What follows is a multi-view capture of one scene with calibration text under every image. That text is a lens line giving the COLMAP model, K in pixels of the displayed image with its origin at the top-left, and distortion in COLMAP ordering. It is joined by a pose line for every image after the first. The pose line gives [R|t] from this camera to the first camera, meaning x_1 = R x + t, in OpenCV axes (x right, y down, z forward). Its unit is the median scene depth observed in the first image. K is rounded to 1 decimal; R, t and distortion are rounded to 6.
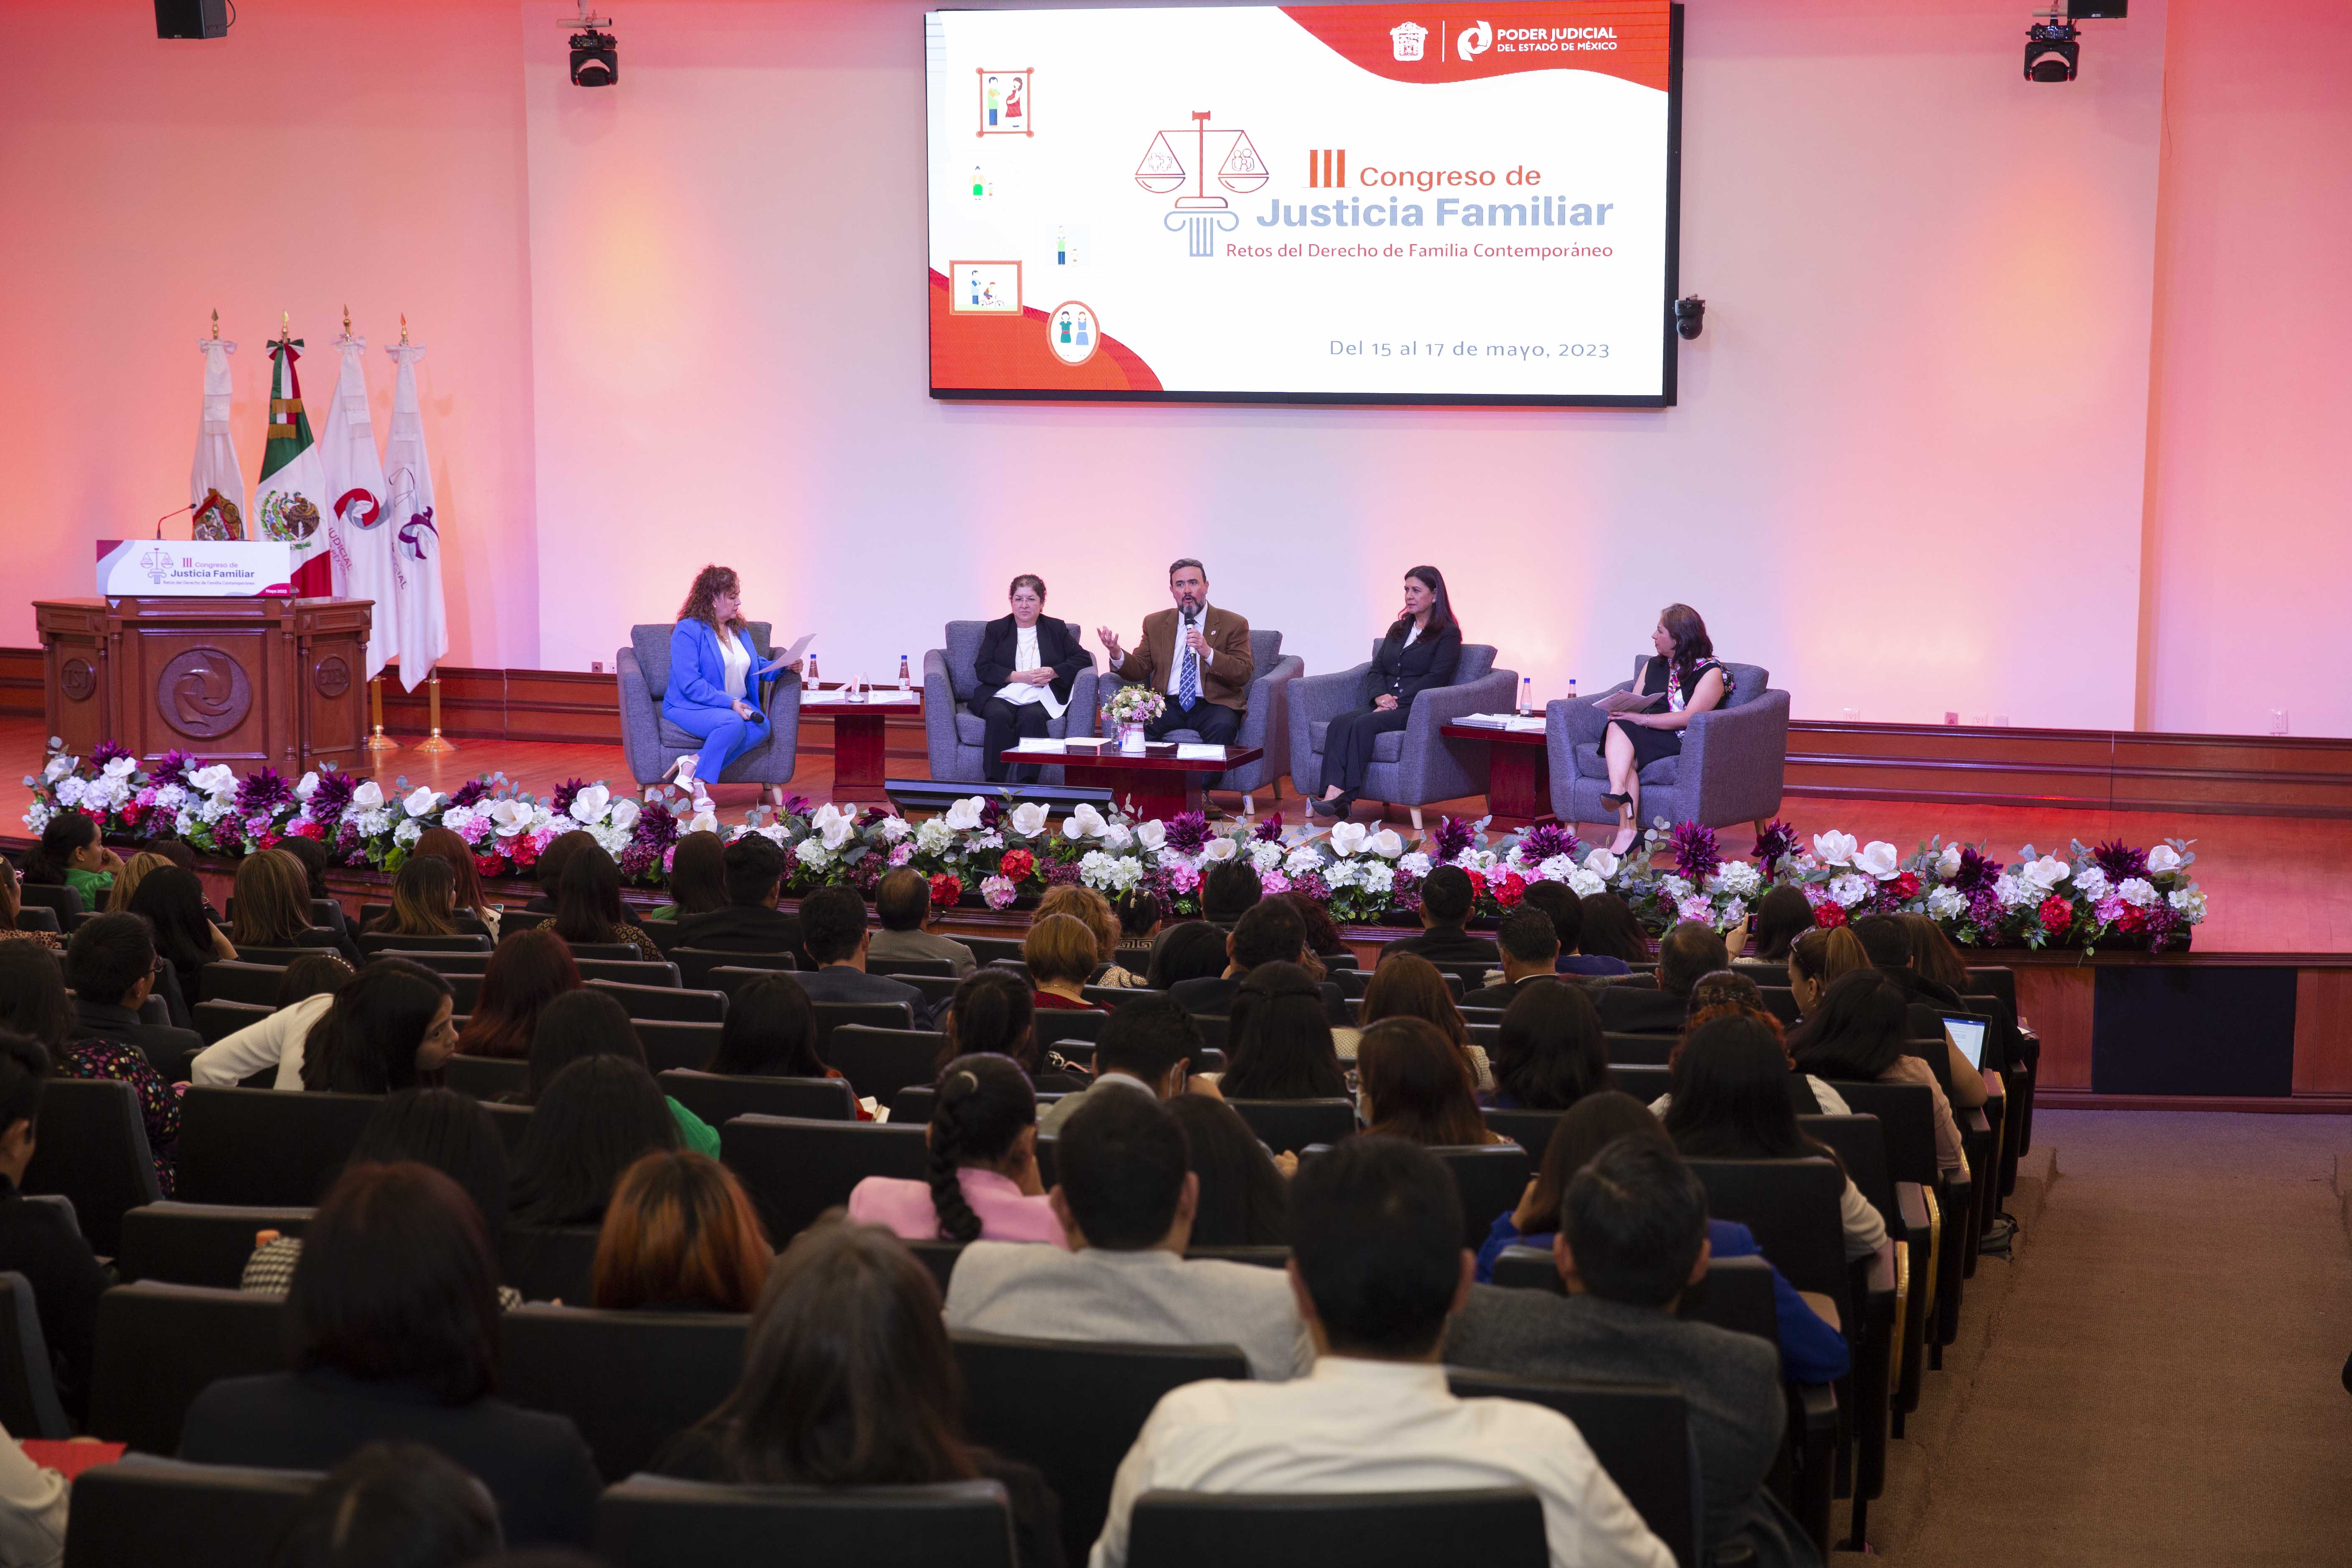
lens RADIAL K [[3831.2, 0, 1202.9], [0, 3831.2, 790.8], [0, 0, 1]] dist [0.154104, 0.048708]
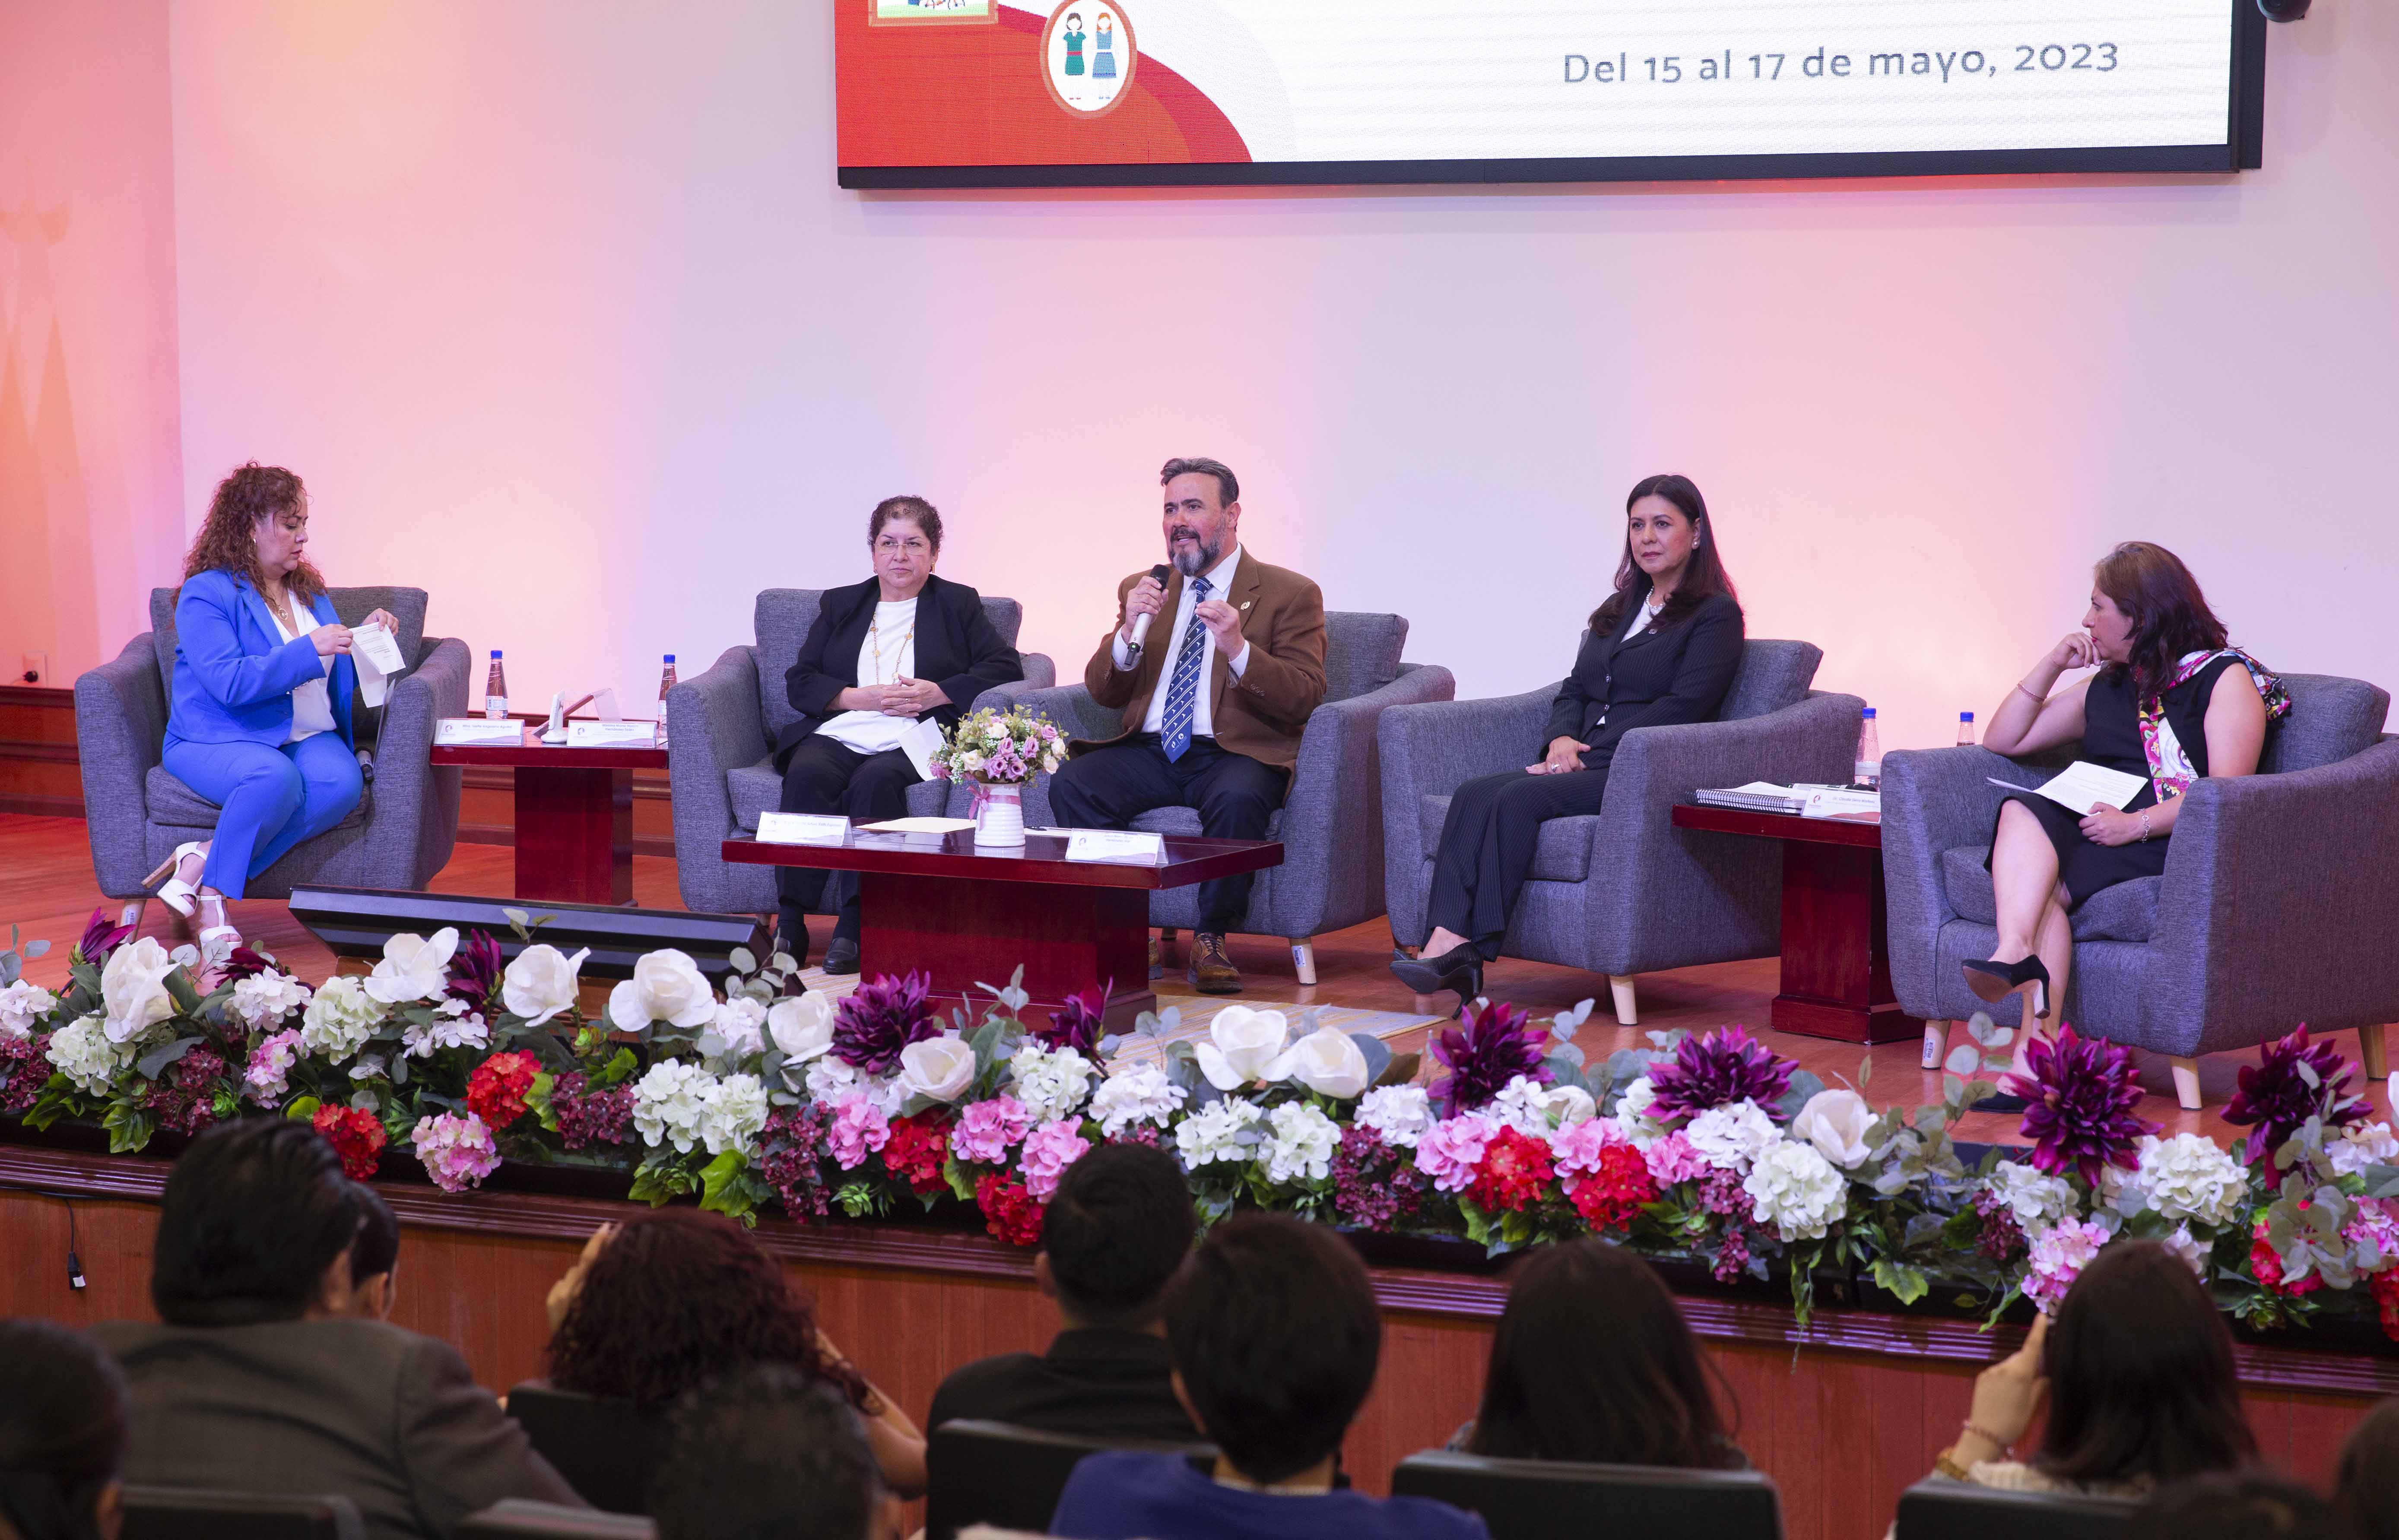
lens RADIAL K [[4657.6, 0, 1199.5], [0, 4657.6, 770.0], [0, 0, 1]] dist [0.206017, 0.216465]
pose [[0.985984, 0.016486, -0.166024, 0.096101], [-0.022799, 0.999085, -0.036191, 0.000655], [0.165275, 0.039469, 0.985457, 0.412201]]
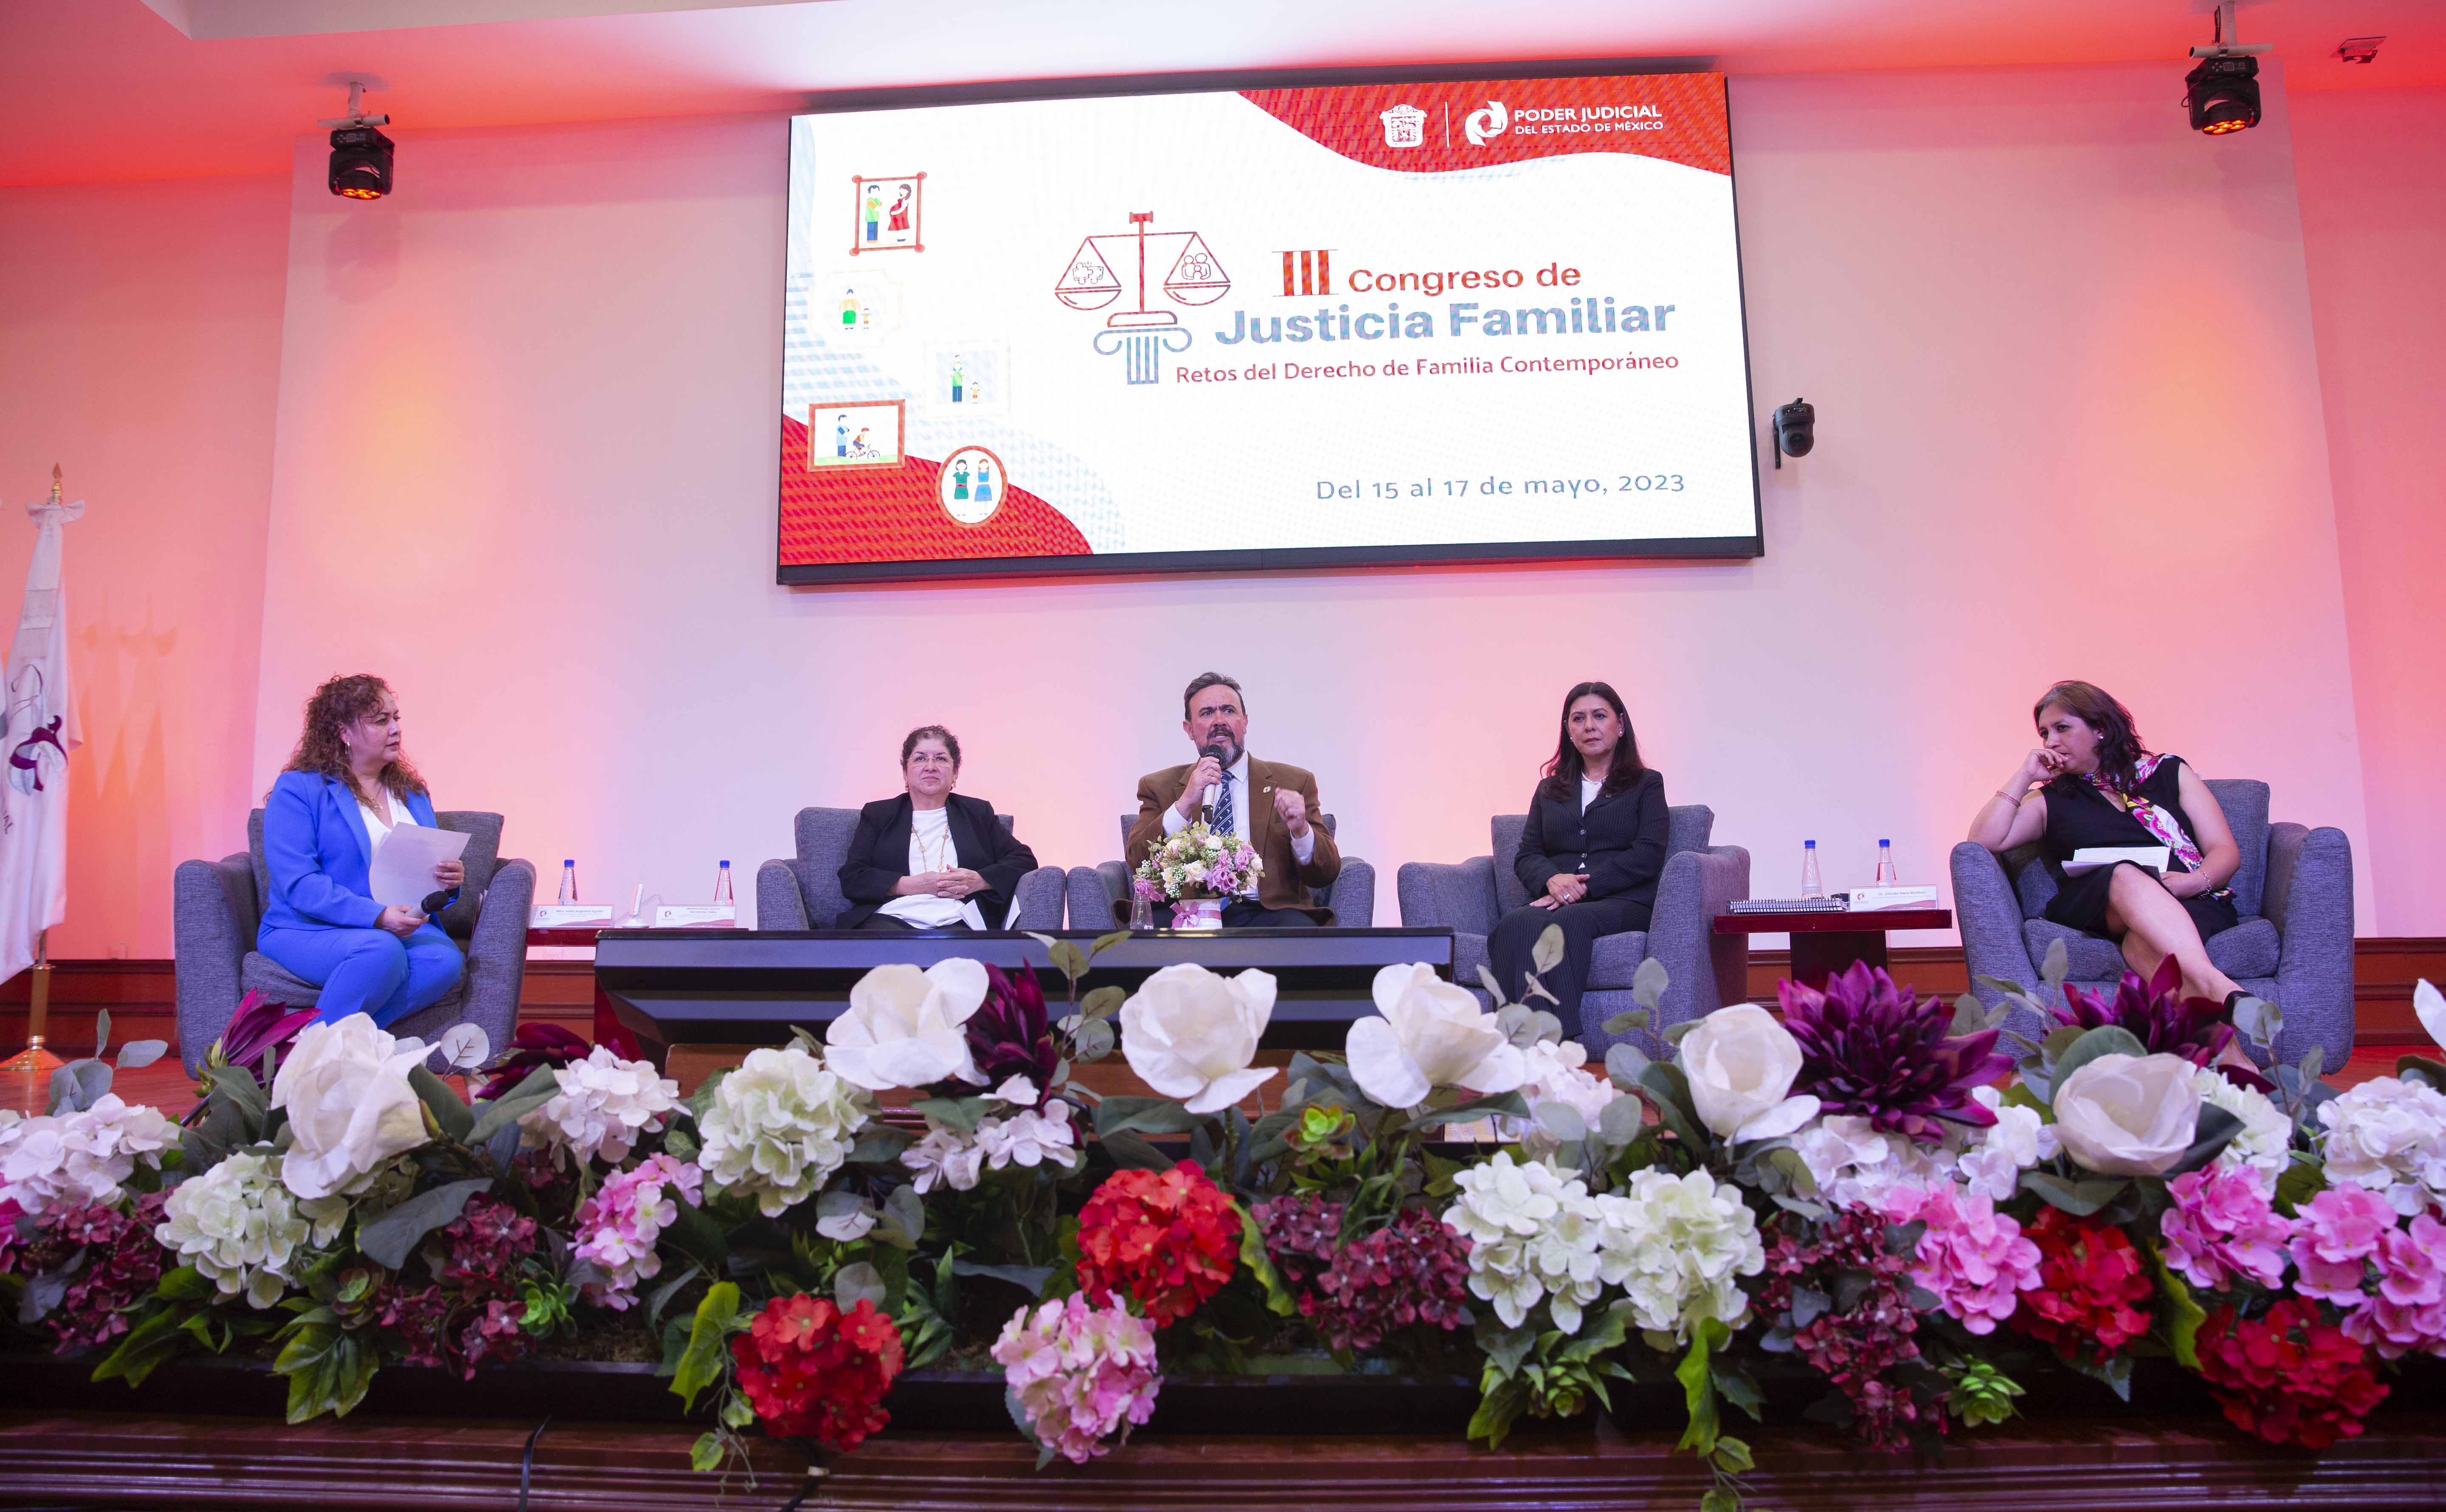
lens RADIAL K [[1648.6, 0, 1222.4], [0, 1648.6, 702.1], [0, 0, 1]] dist [-0.110825, 0.082295]
pose [[0.980372, 0.008330, 0.196982, -0.053064], [0.044981, 0.963307, -0.264607, 0.012114], [-0.191958, 0.268273, 0.944024, 0.753002]]
